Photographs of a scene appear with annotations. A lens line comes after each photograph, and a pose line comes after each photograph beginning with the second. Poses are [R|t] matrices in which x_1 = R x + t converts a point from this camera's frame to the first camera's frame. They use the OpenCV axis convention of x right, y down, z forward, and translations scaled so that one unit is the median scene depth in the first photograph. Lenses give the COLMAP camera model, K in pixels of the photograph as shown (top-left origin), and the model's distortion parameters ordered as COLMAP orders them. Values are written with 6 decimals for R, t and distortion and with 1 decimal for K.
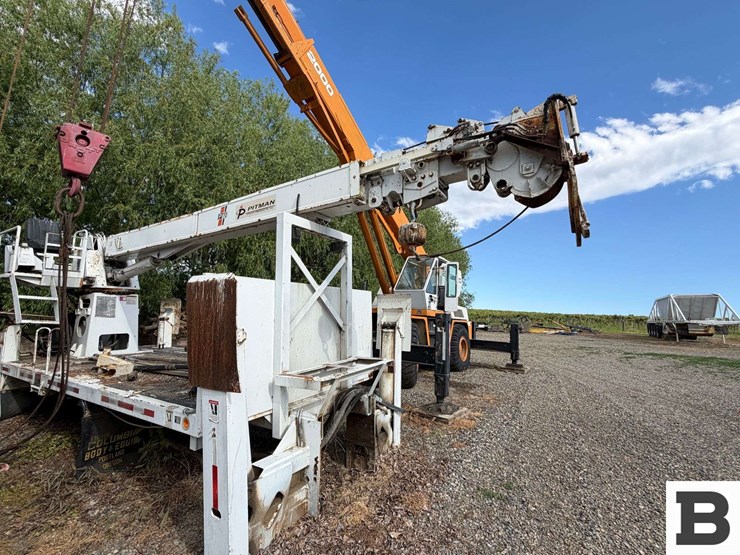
lens RADIAL K [[331.6, 0, 364.6], [0, 331.6, 280.0], [0, 0, 1]] dist [0.000616, -0.000738]
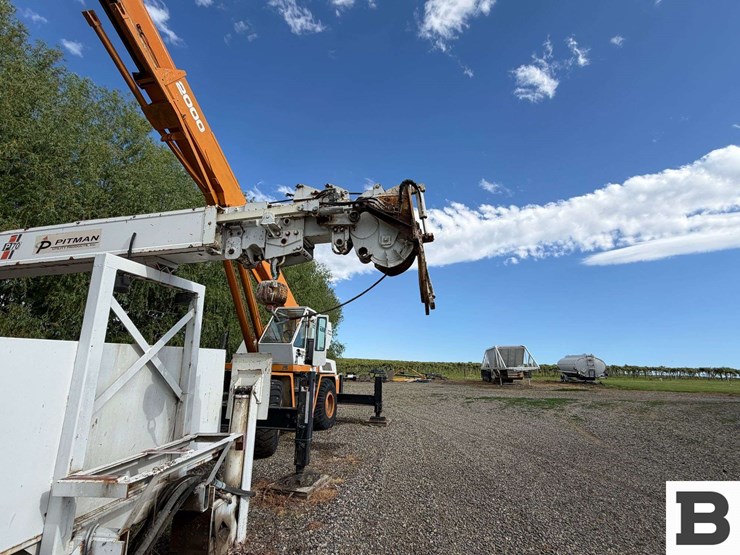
lens RADIAL K [[332.3, 0, 370.0], [0, 332.3, 277.5], [0, 0, 1]] dist [0.000290, -0.000142]
pose [[0.924908, 0.081015, 0.371458, 0.032813], [-0.024725, 0.987781, -0.153873, -0.029555], [-0.379386, 0.133134, 0.915610, 0.032308]]
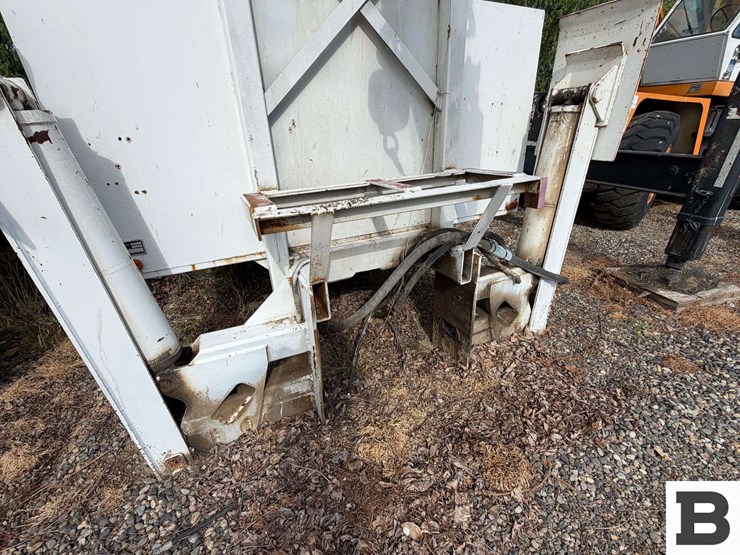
lens RADIAL K [[324.2, 0, 370.0], [0, 324.2, 278.7], [0, 0, 1]] dist [0.001283, 0.000252]
pose [[0.832867, 0.206690, -0.513431, 0.123924], [0.086459, 0.867679, 0.489548, 0.117001], [0.546679, -0.452119, 0.704791, 0.471644]]
